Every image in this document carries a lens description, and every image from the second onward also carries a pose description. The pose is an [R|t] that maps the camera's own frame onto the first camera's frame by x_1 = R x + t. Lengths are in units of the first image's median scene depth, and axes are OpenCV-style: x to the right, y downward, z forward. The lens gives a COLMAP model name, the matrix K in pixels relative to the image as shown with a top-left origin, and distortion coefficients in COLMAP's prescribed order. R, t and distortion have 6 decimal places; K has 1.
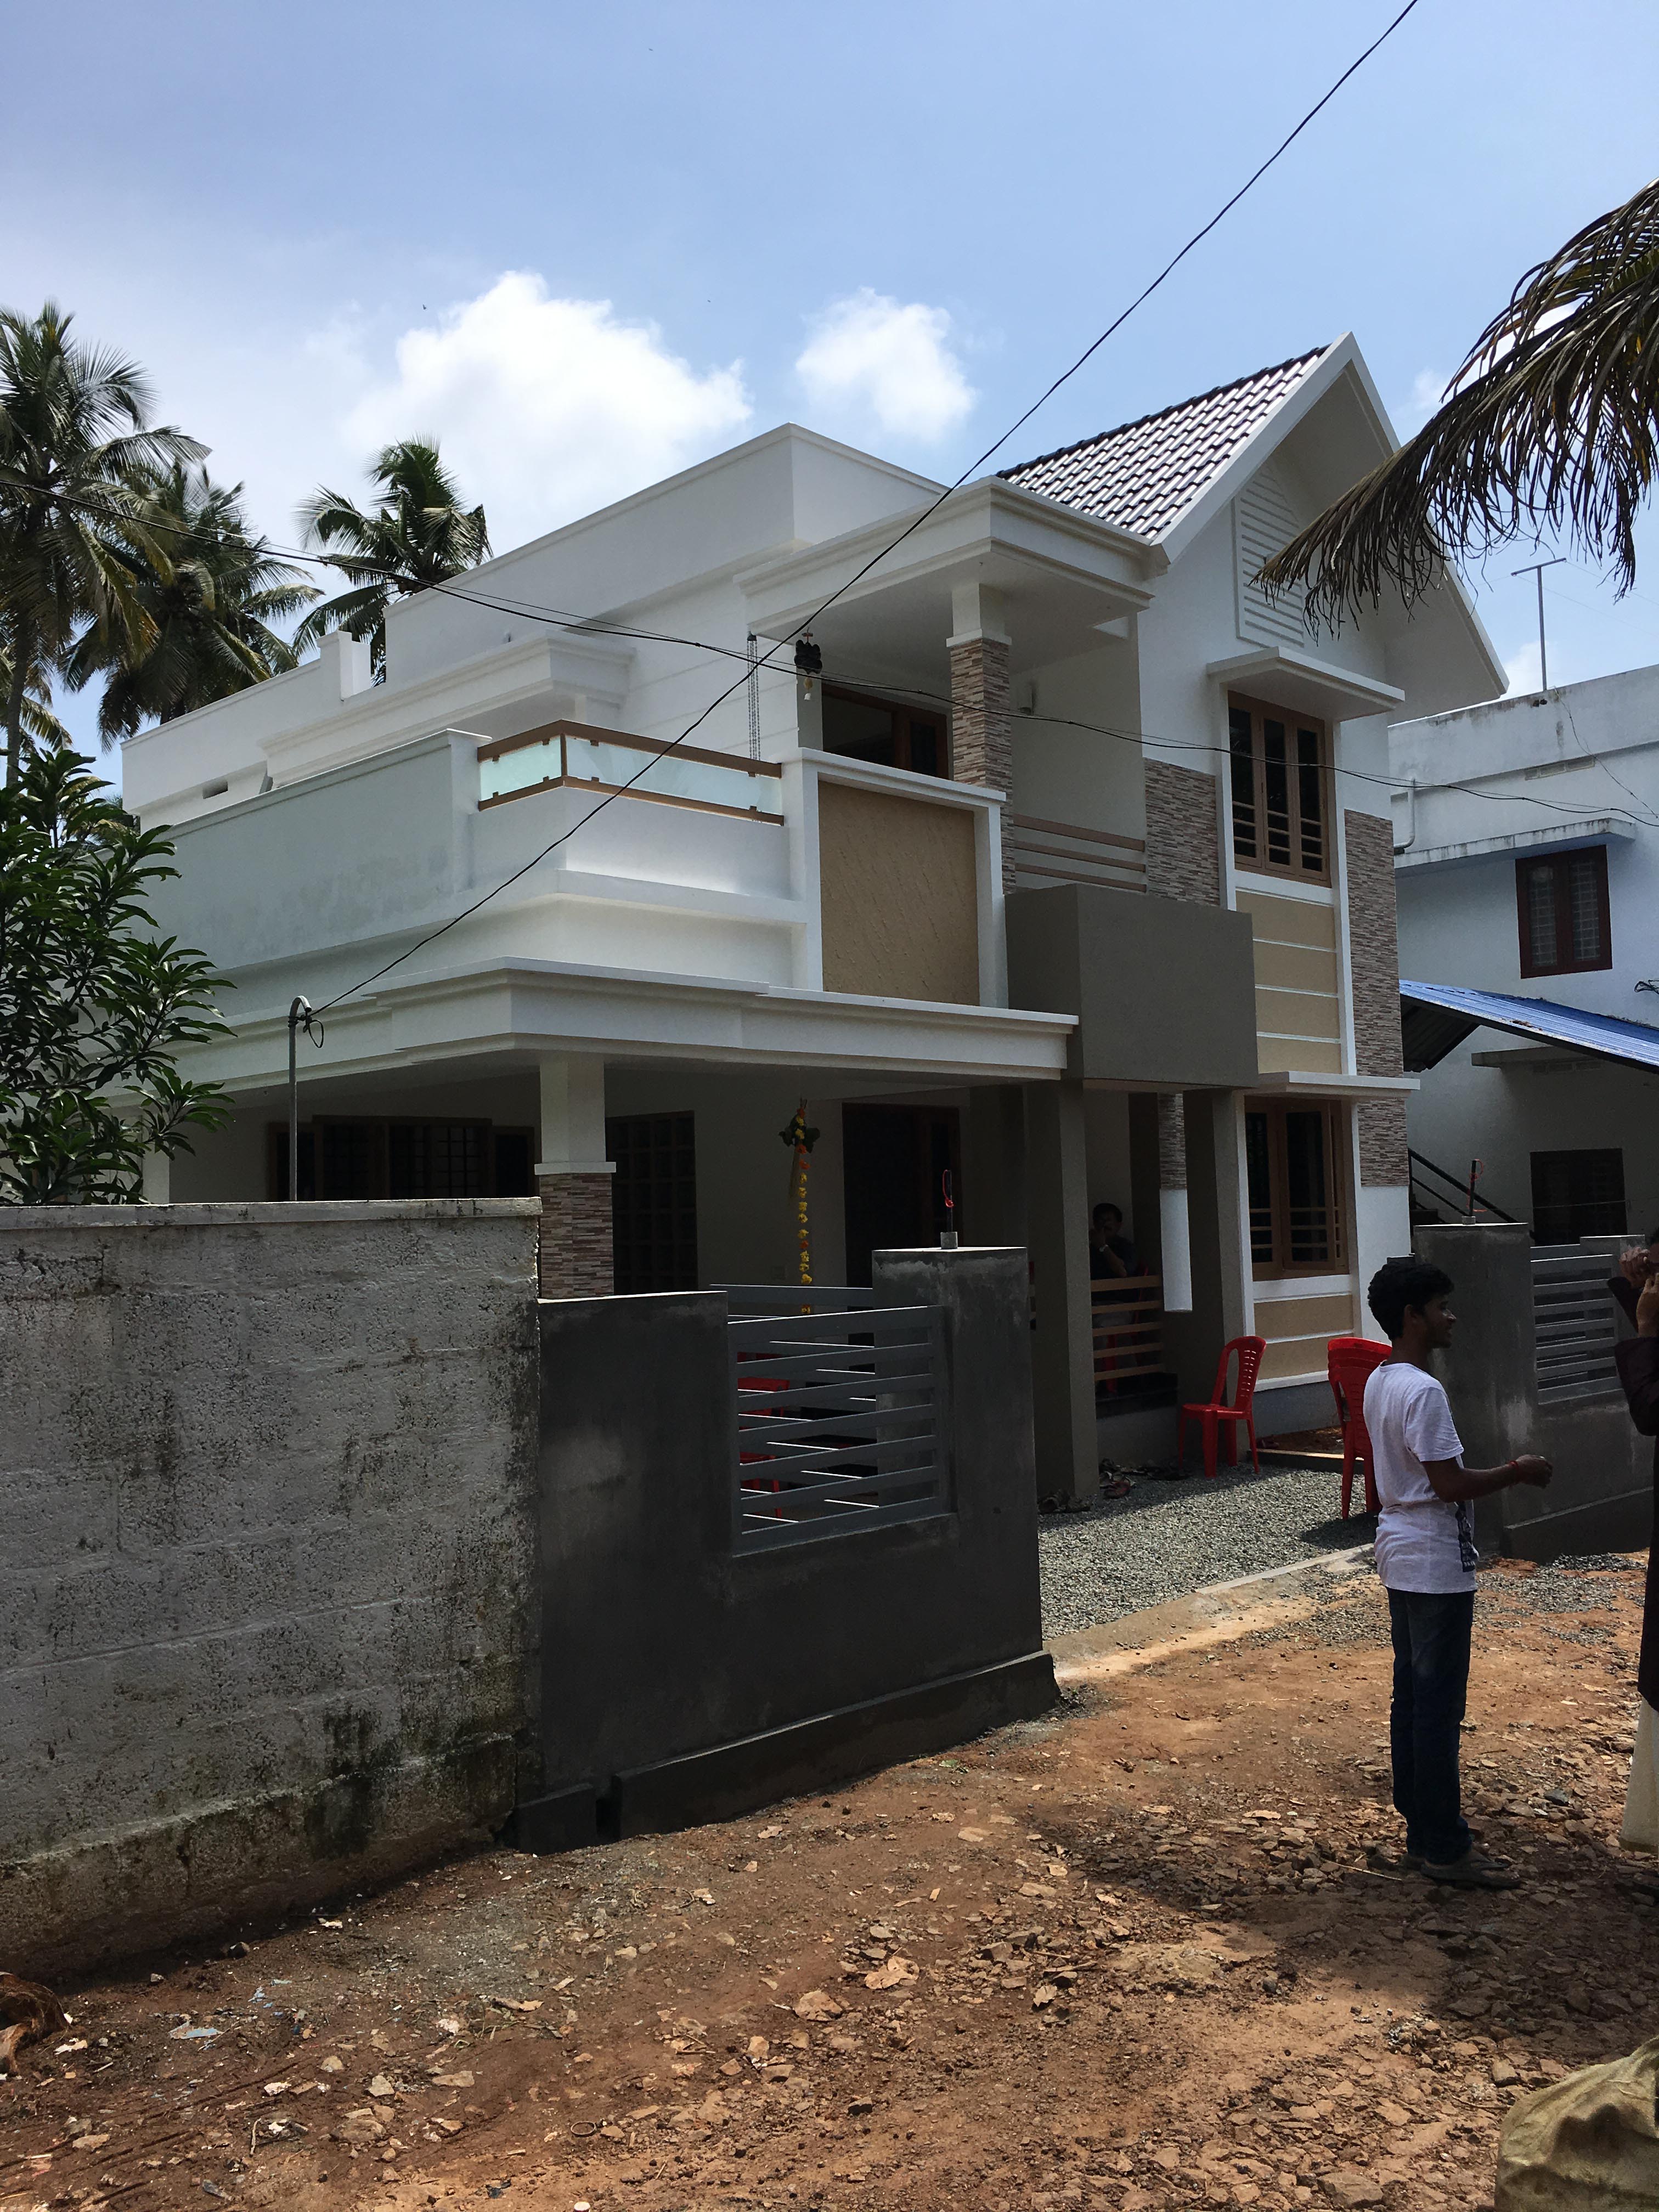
lens RADIAL K [[1873.0, 0, 804.6], [0, 1873.0, 1052.6], [0, 0, 1]] dist [0.066877, -0.089386]
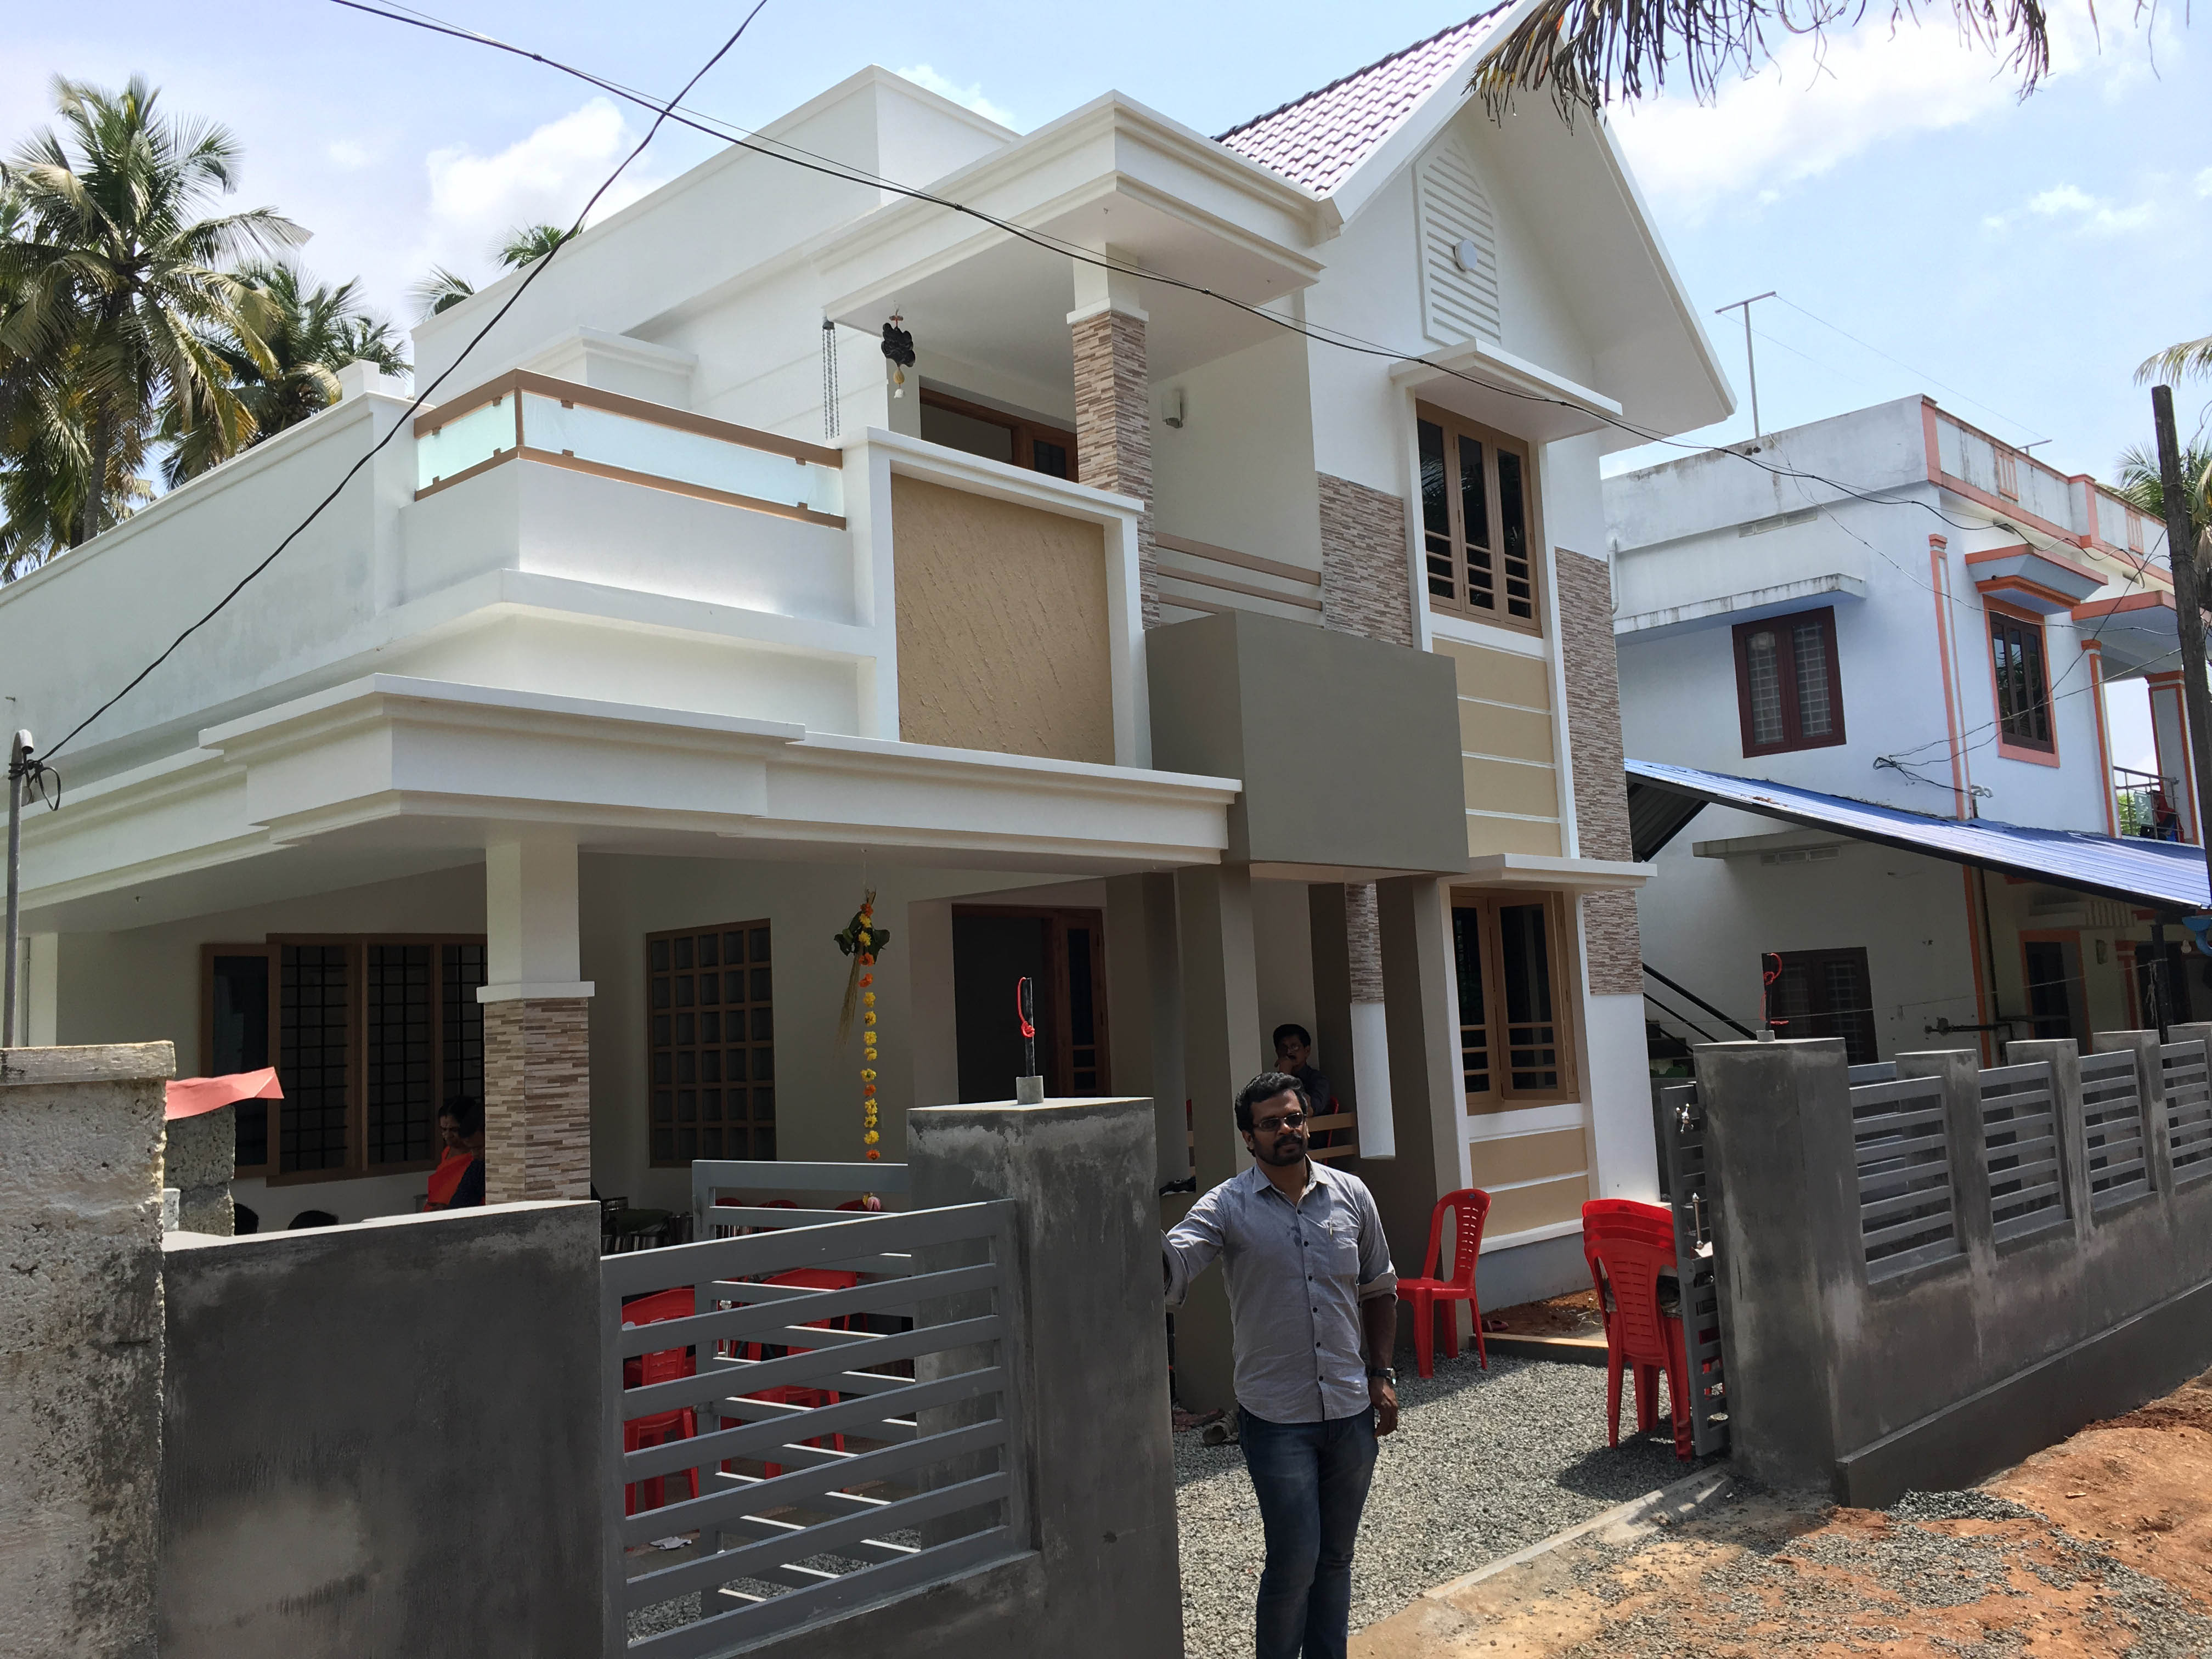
lens RADIAL K [[1881.9, 0, 1068.3], [0, 1881.9, 795.7], [0, 0, 1]] dist [0.066257, -0.087965]
pose [[0.998826, -0.017311, 0.045234, 0.036431], [0.019209, 0.998938, -0.041870, 0.016507], [-0.044461, 0.042690, 0.998099, 0.211489]]
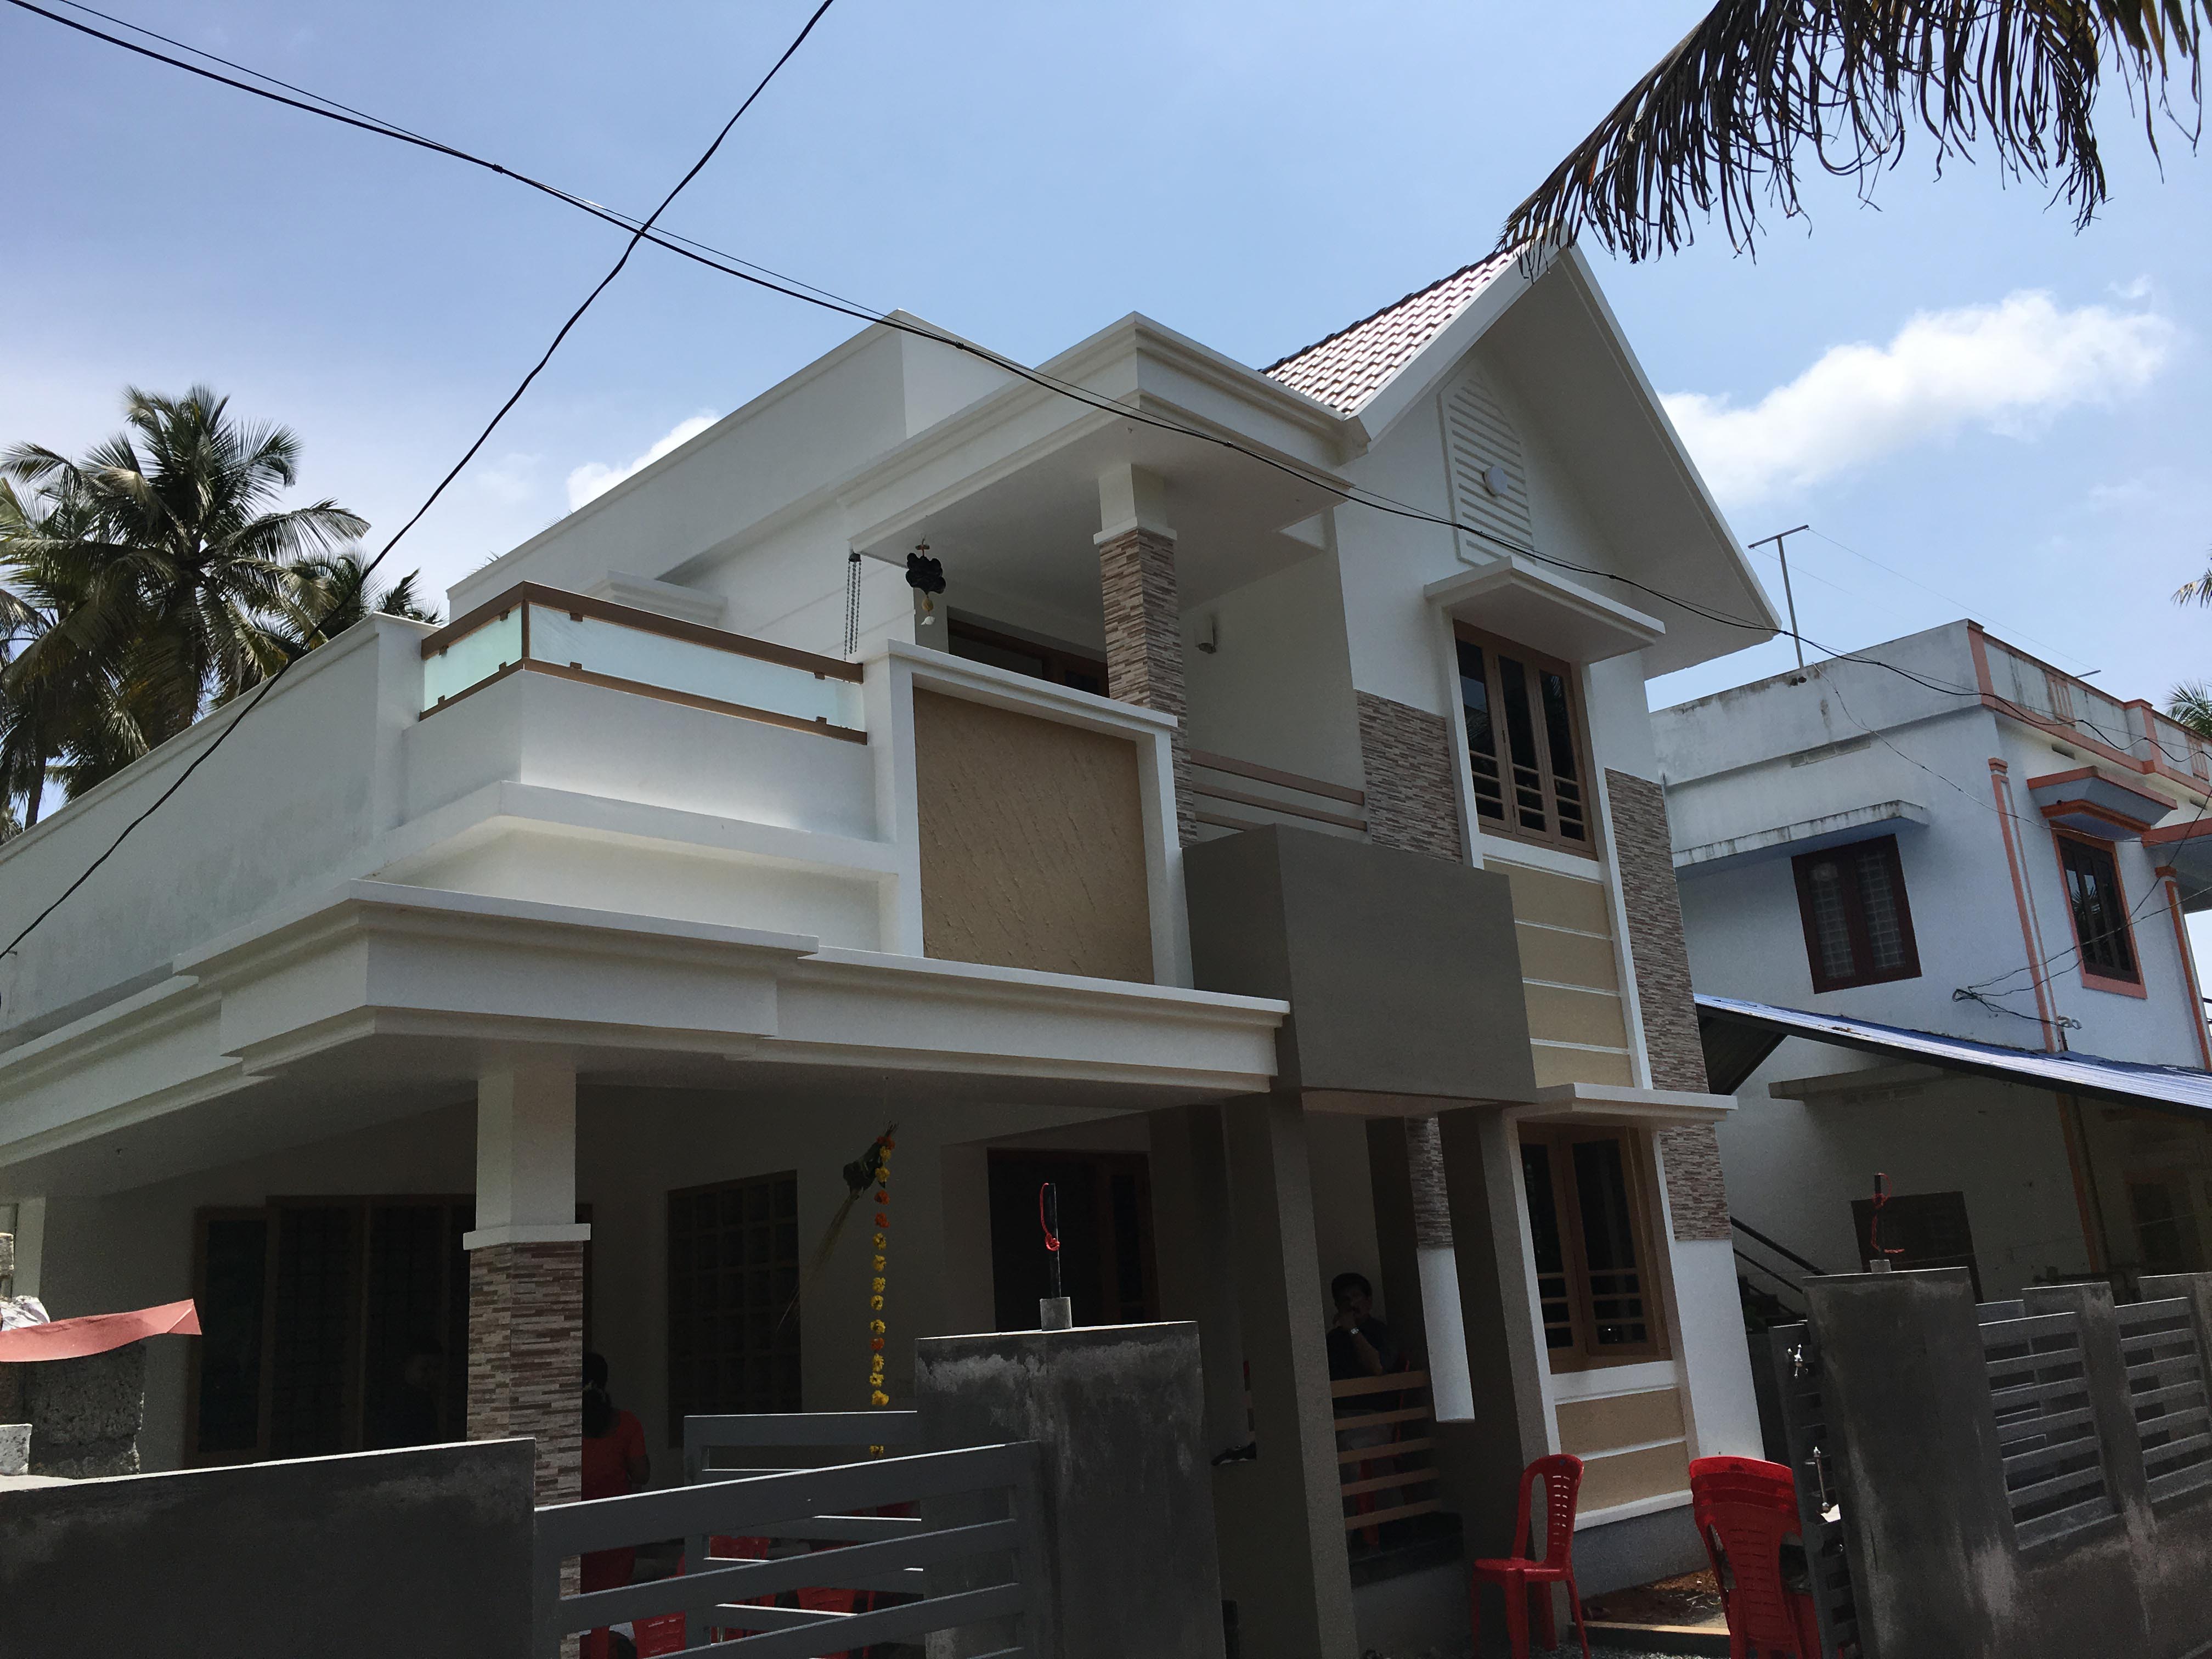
lens RADIAL K [[1881.9, 0, 1068.3], [0, 1881.9, 795.7], [0, 0, 1]] dist [0.066257, -0.087965]
pose [[0.999081, -0.035214, 0.024443, 0.041881], [0.039132, 0.982008, -0.184739, 0.031061], [-0.017498, 0.185526, 0.982484, 0.248109]]
